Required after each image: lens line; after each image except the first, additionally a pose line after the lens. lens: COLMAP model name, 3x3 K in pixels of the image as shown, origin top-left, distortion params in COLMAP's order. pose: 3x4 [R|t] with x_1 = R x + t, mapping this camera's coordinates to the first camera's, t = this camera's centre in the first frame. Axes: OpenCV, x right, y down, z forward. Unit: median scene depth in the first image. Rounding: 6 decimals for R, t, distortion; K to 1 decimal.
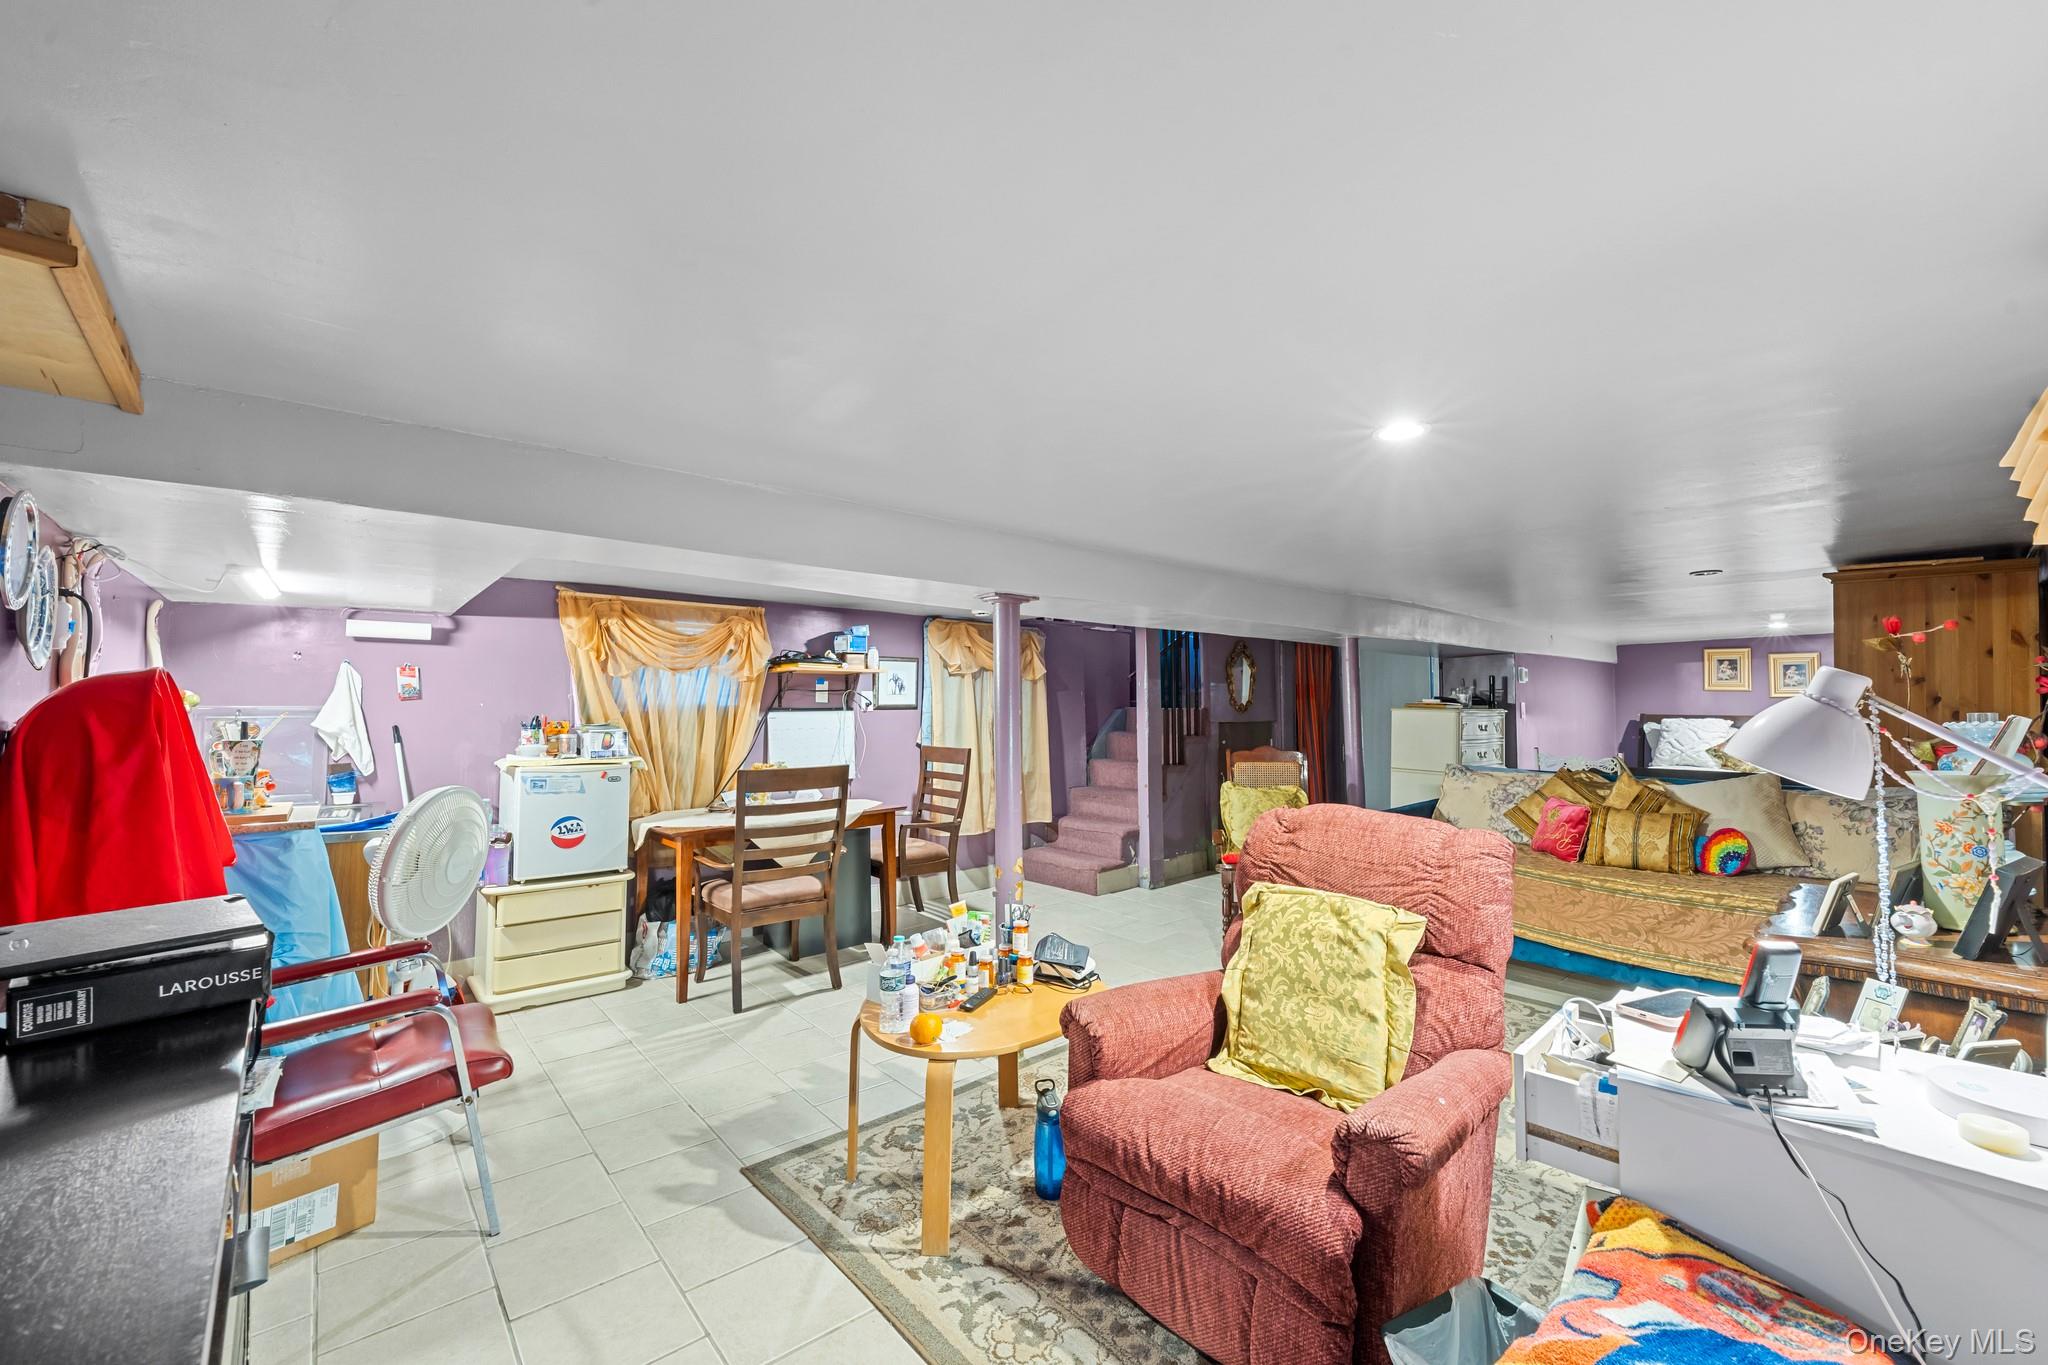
lens RADIAL K [[832.6, 0, 1029.5], [0, 832.6, 665.1], [0, 0, 1]] dist [-0.000400, -0.000182]
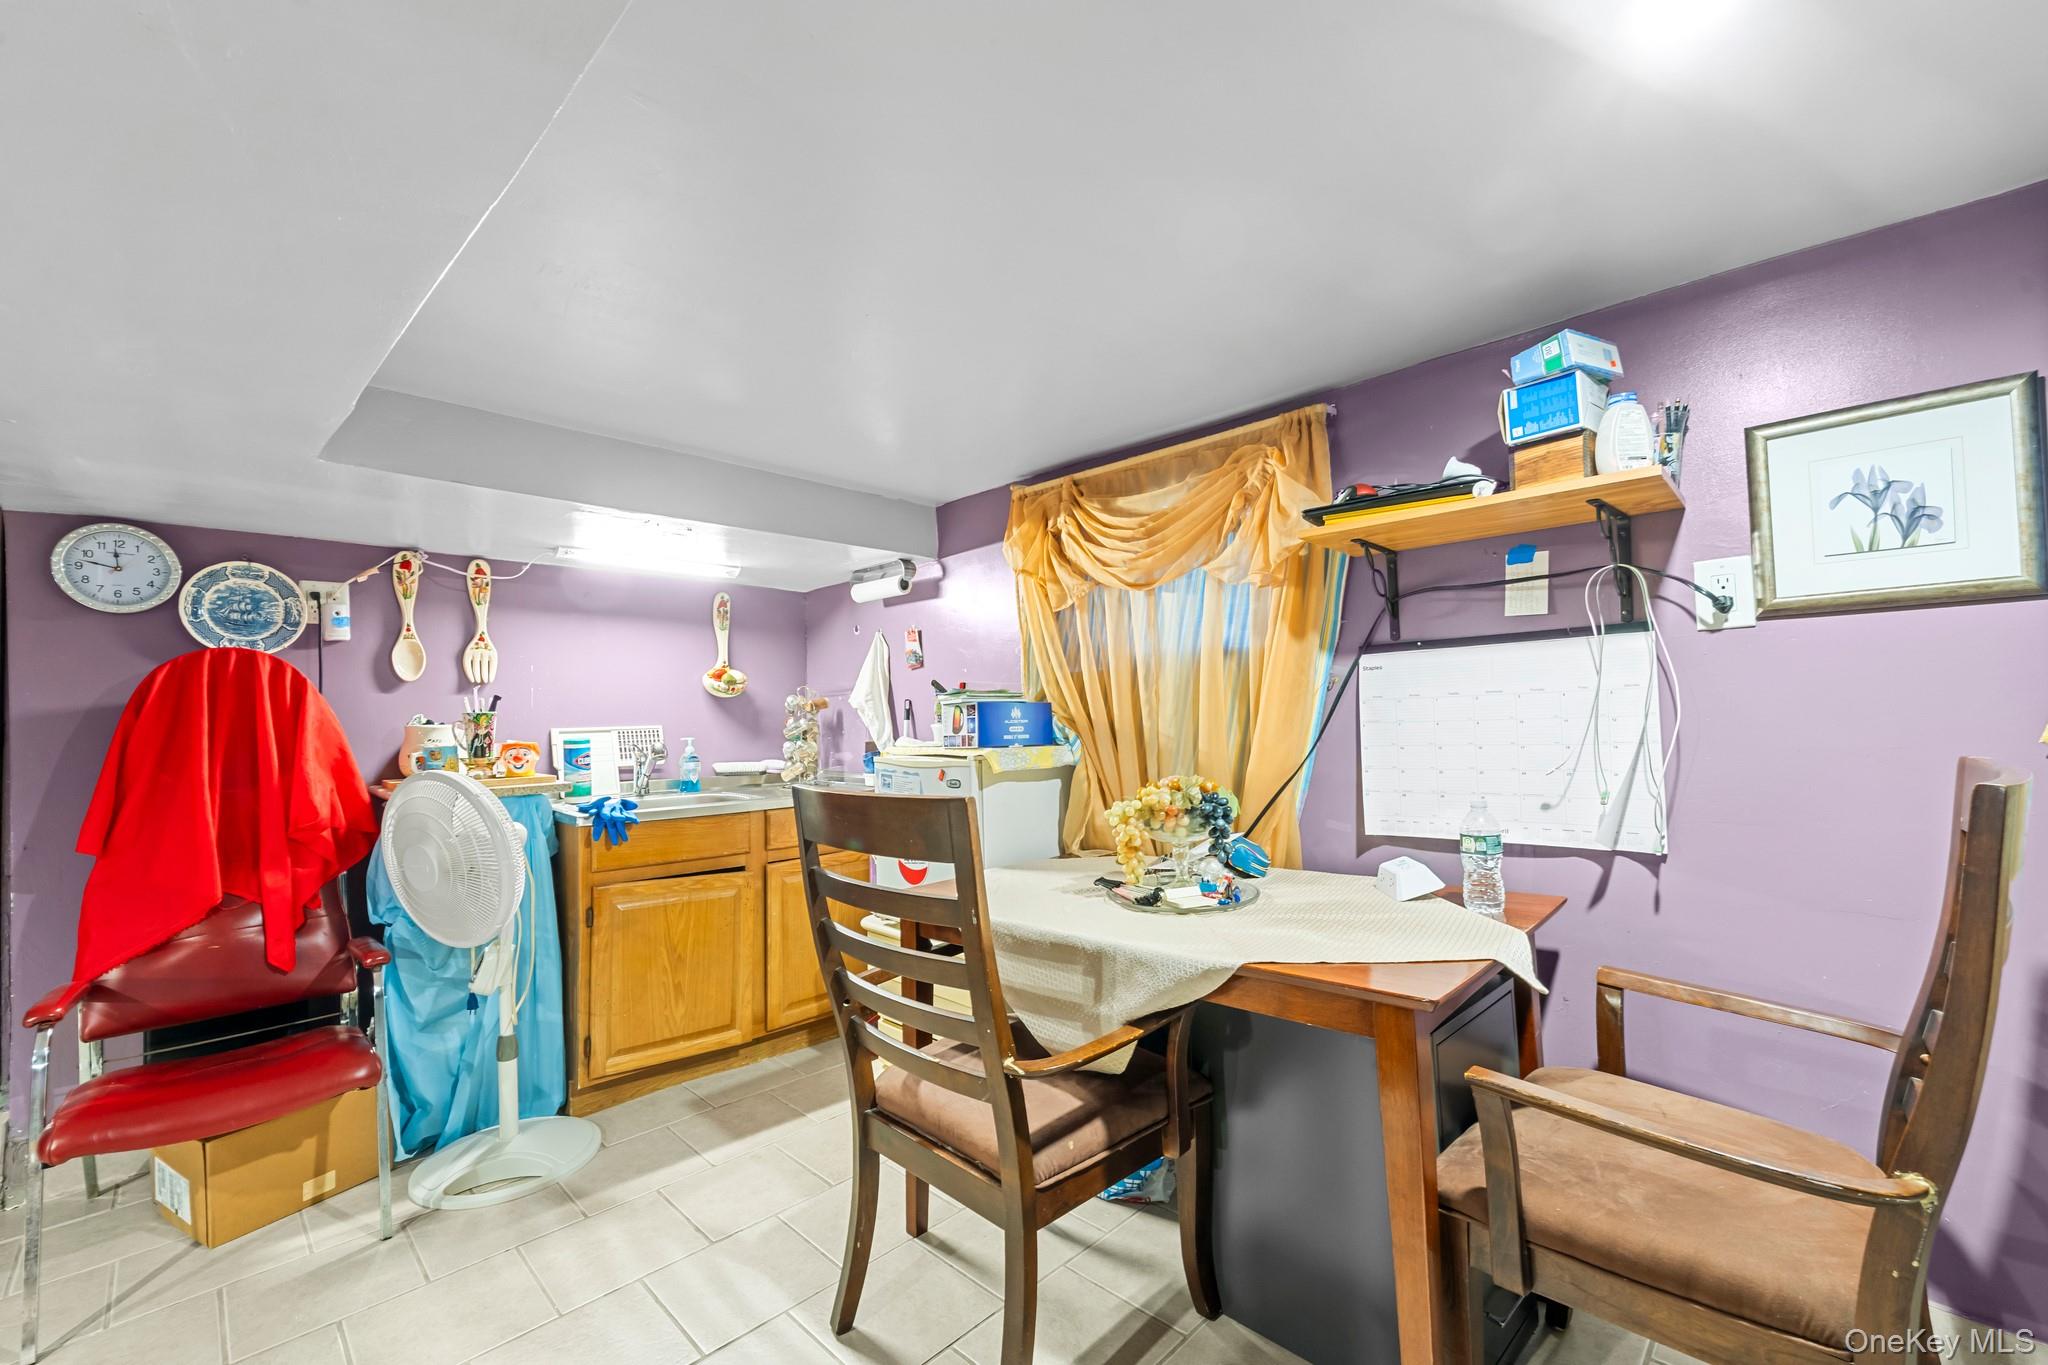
lens RADIAL K [[843.7, 0, 1018.2], [0, 843.7, 689.9], [0, 0, 1]] dist [0.000239, -0.000048]
pose [[0.069229, -0.031145, -0.997114, 0.086057], [0.076321, 0.996749, -0.025835, 0.074336], [0.994677, -0.074313, 0.071381, 0.834304]]
